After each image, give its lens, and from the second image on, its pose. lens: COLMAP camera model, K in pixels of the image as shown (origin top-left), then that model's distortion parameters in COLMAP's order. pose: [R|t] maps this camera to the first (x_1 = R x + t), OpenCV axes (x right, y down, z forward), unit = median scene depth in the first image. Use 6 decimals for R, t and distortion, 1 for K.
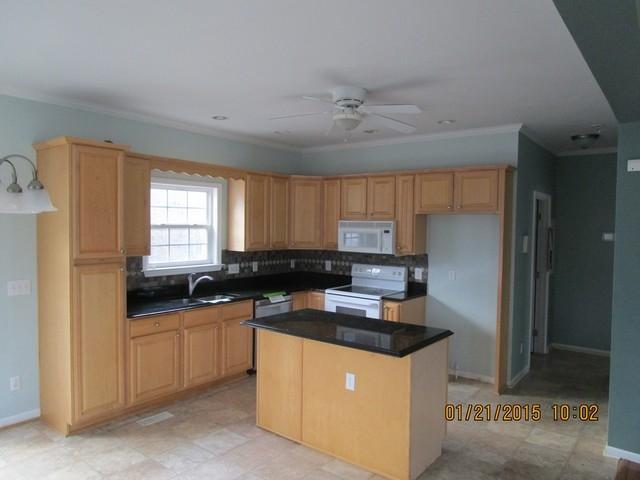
lens RADIAL K [[452.2, 0, 318.4], [0, 452.2, 246.1], [0, 0, 1]] dist [-0.018742, -0.004254]
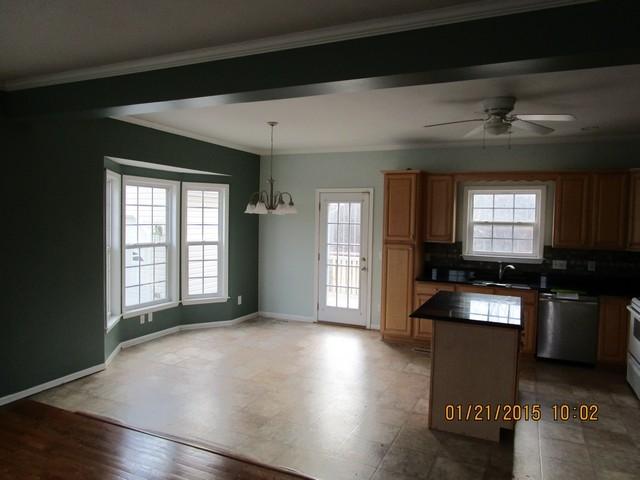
lens RADIAL K [[452.2, 0, 319.1], [0, 452.2, 236.7], [0, 0, 1]] dist [-0.018742, -0.004254]
pose [[0.237510, 0.027360, -0.971000, 0.737050], [-0.063154, 0.997923, 0.012671, 0.007788], [0.969330, 0.058313, 0.238745, 0.214448]]
